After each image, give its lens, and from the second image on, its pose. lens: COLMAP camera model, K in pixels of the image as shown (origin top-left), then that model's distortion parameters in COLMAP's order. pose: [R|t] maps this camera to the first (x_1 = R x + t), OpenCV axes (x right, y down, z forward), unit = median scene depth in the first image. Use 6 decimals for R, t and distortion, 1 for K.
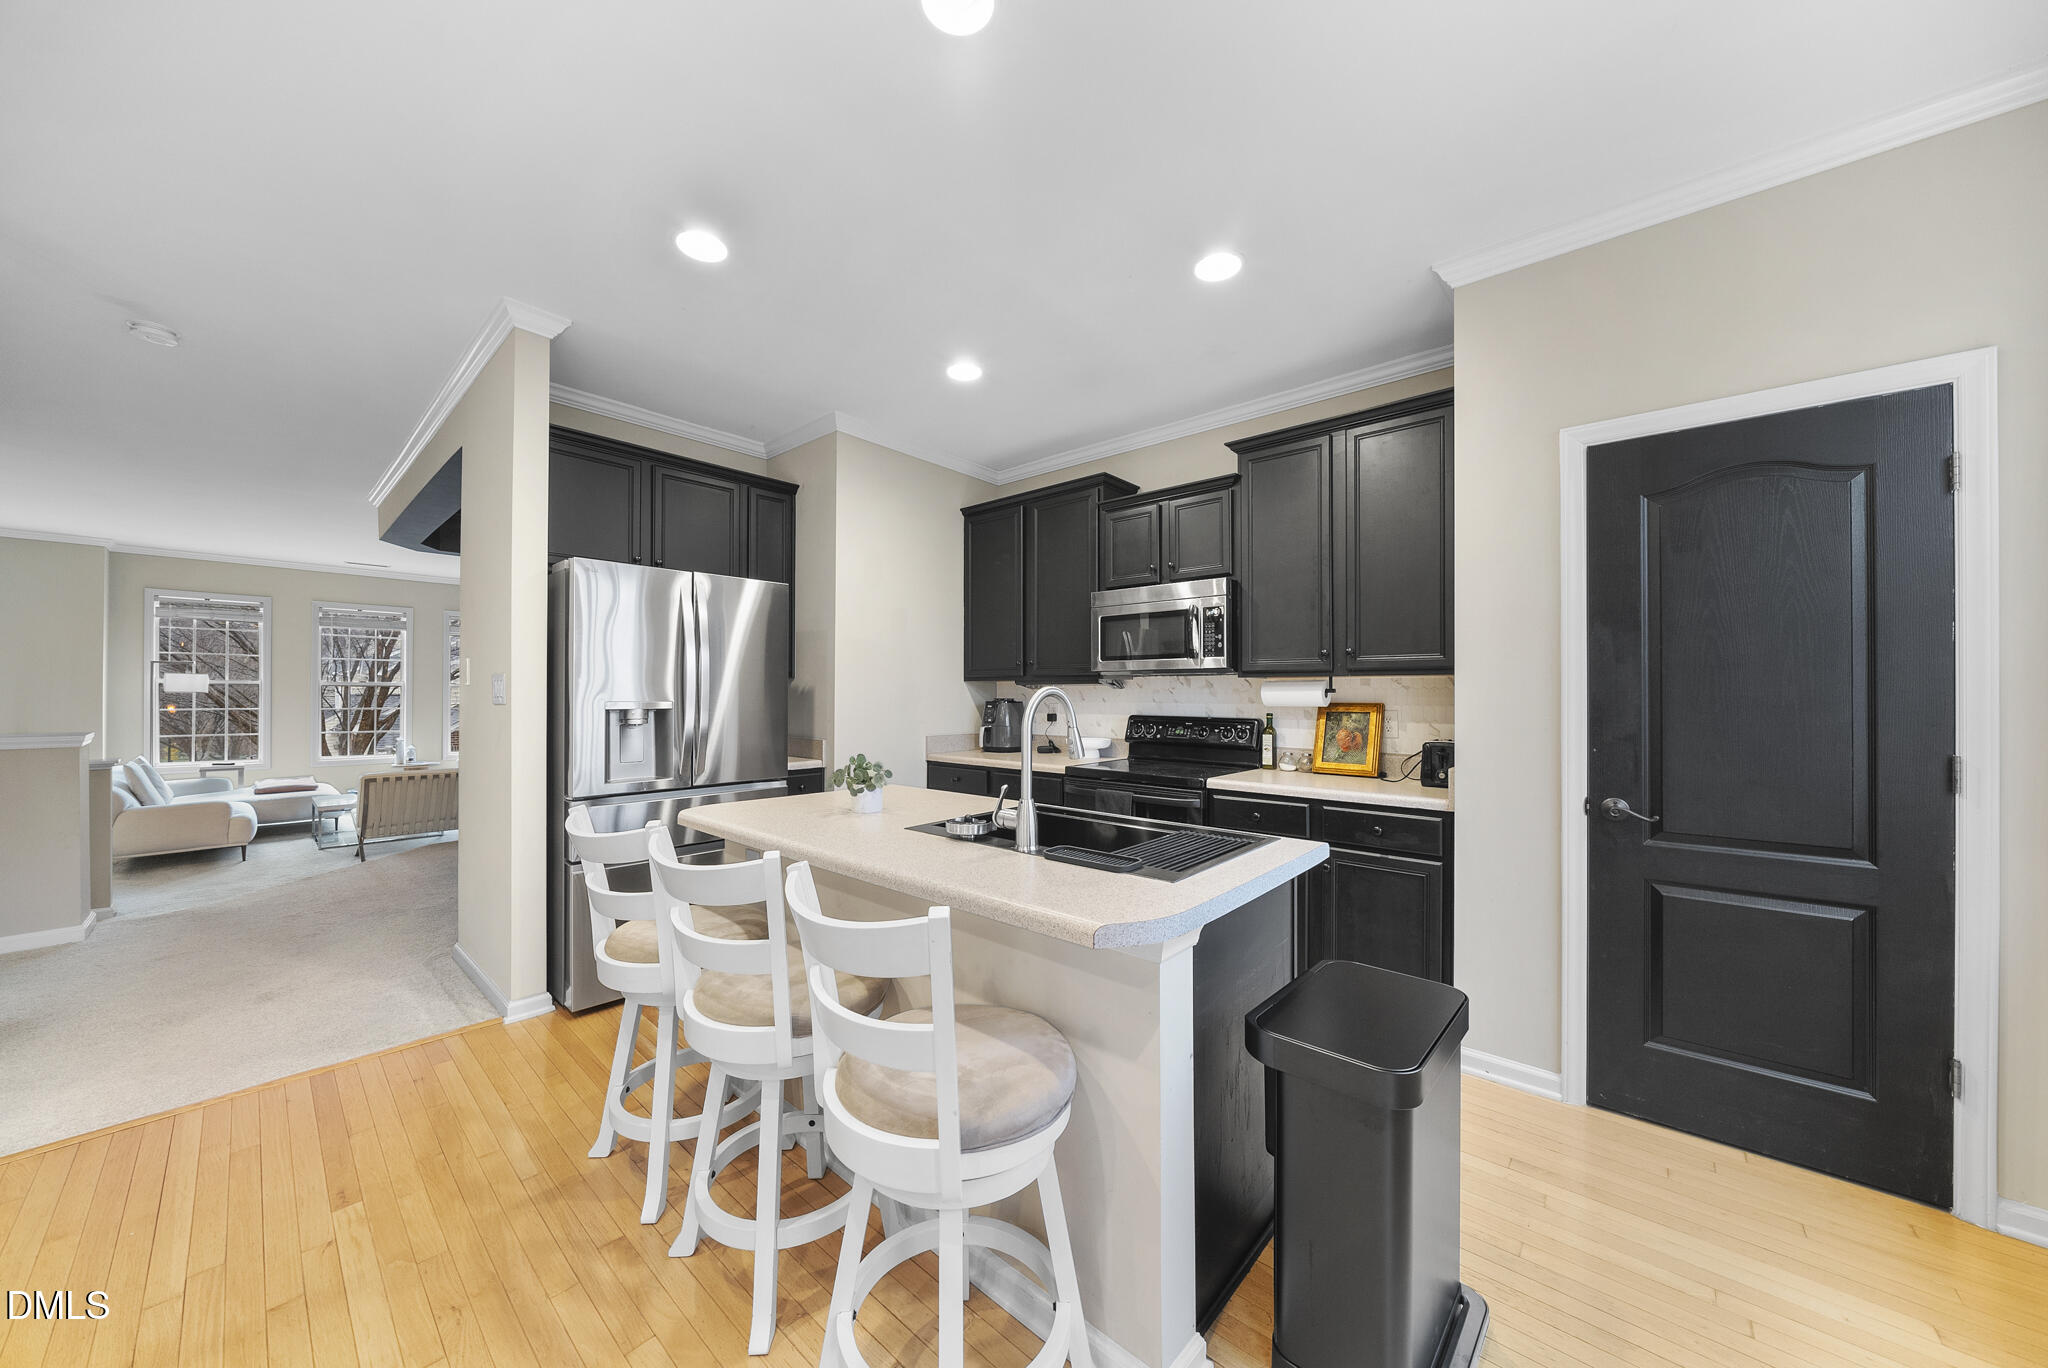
lens RADIAL K [[698.4, 0, 1026.7], [0, 698.4, 689.7], [0, 0, 1]] dist [-0.005023, -0.000493]
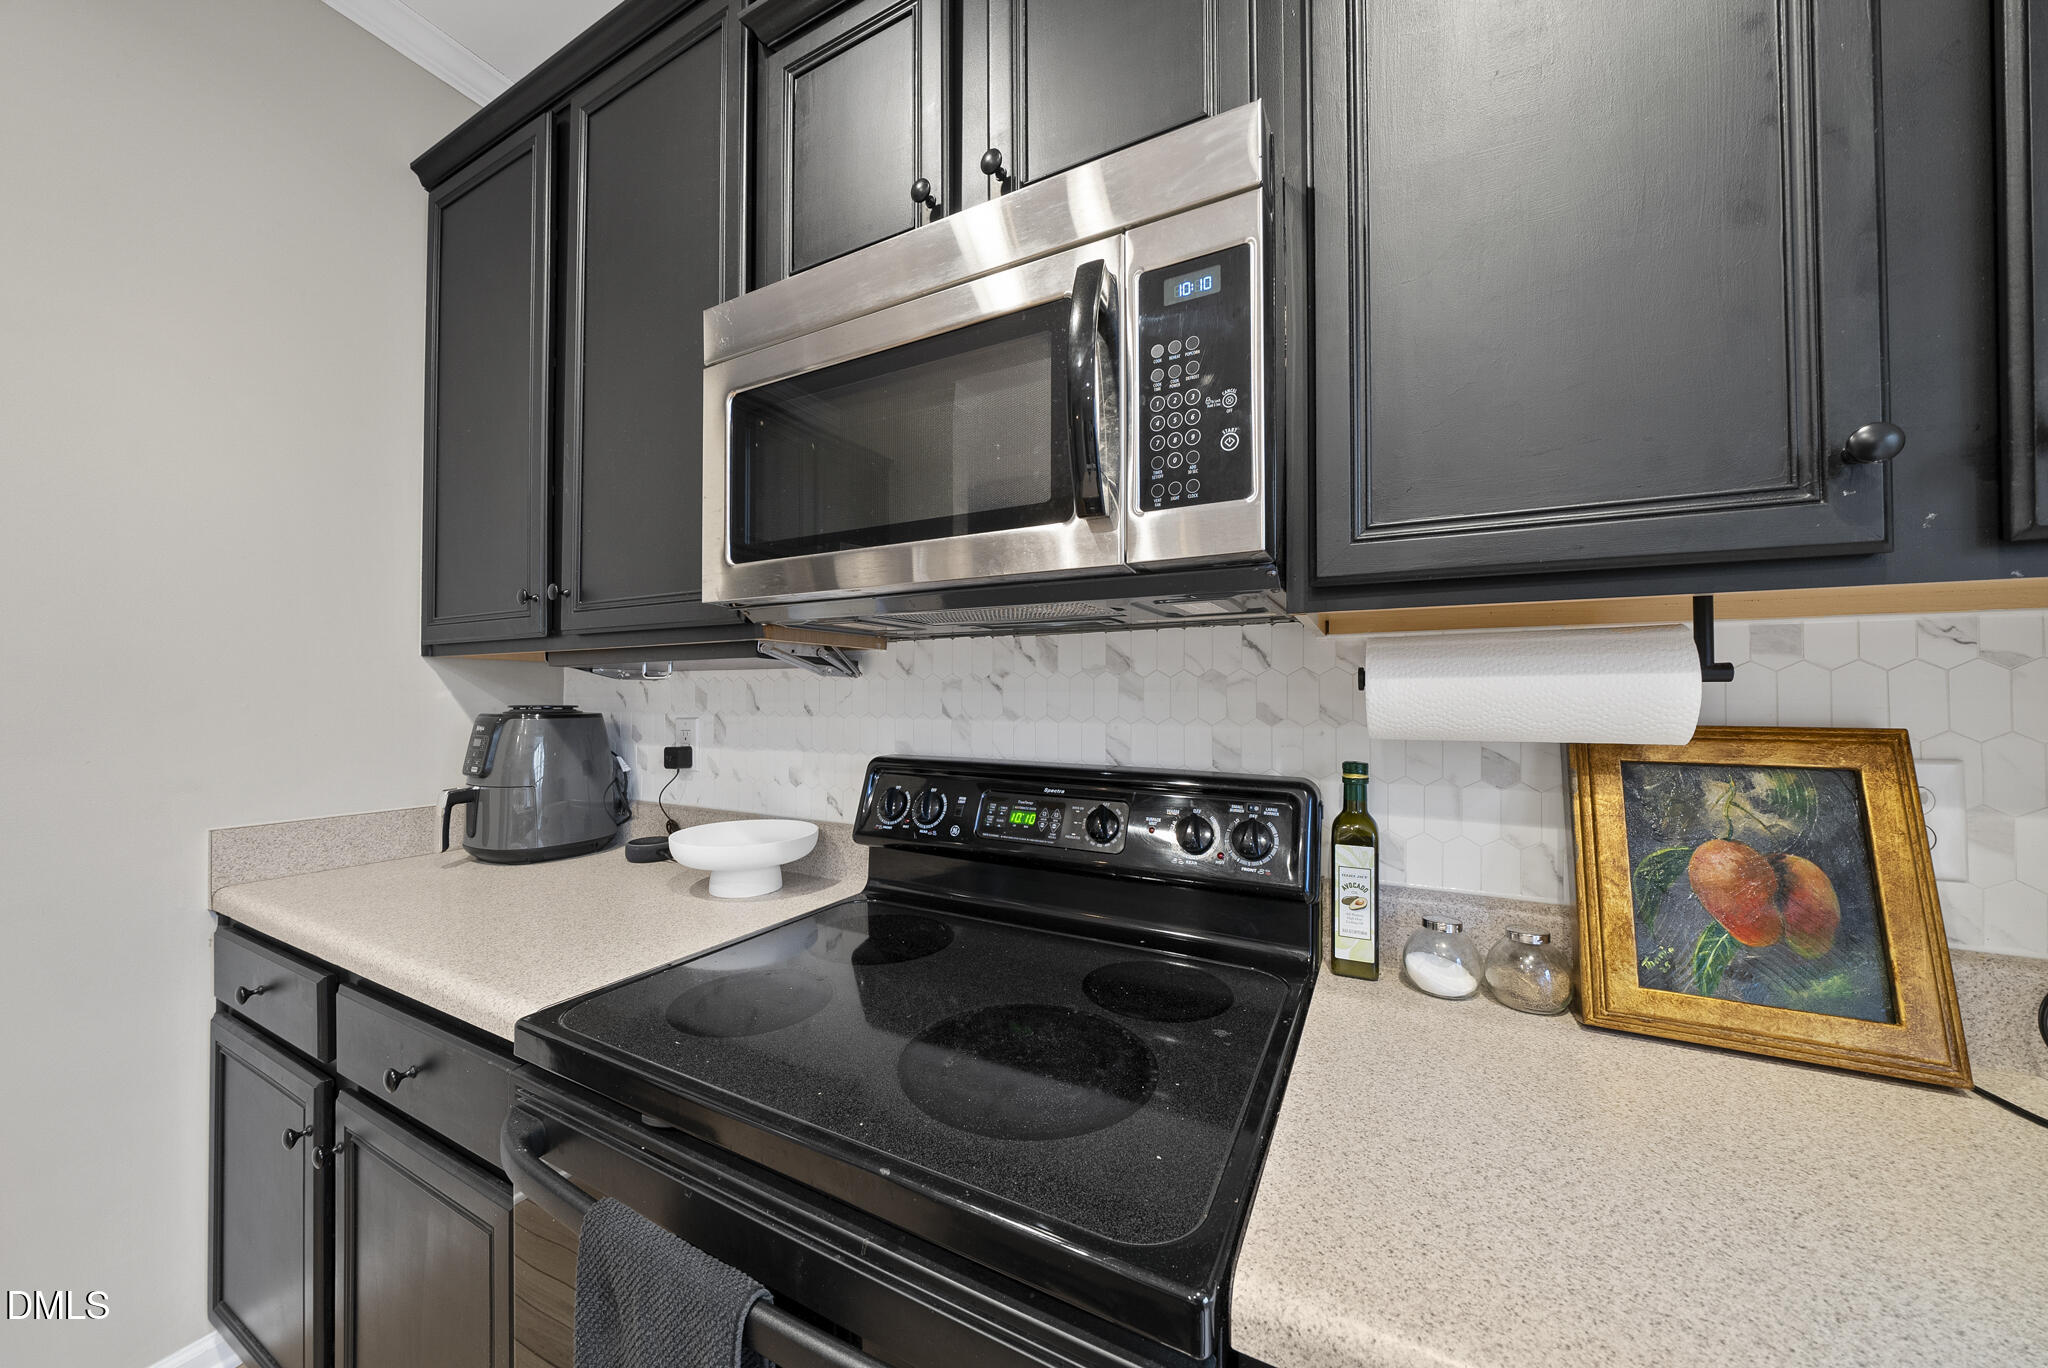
lens RADIAL K [[698.4, 0, 1024.8], [0, 698.4, 690.5], [0, 0, 1]] dist [-0.005023, -0.000493]
pose [[0.972209, 0.004288, 0.234075, 0.161329], [-0.002701, 0.999971, -0.007099, 0.008537], [-0.234098, 0.006270, 0.972193, 0.765117]]
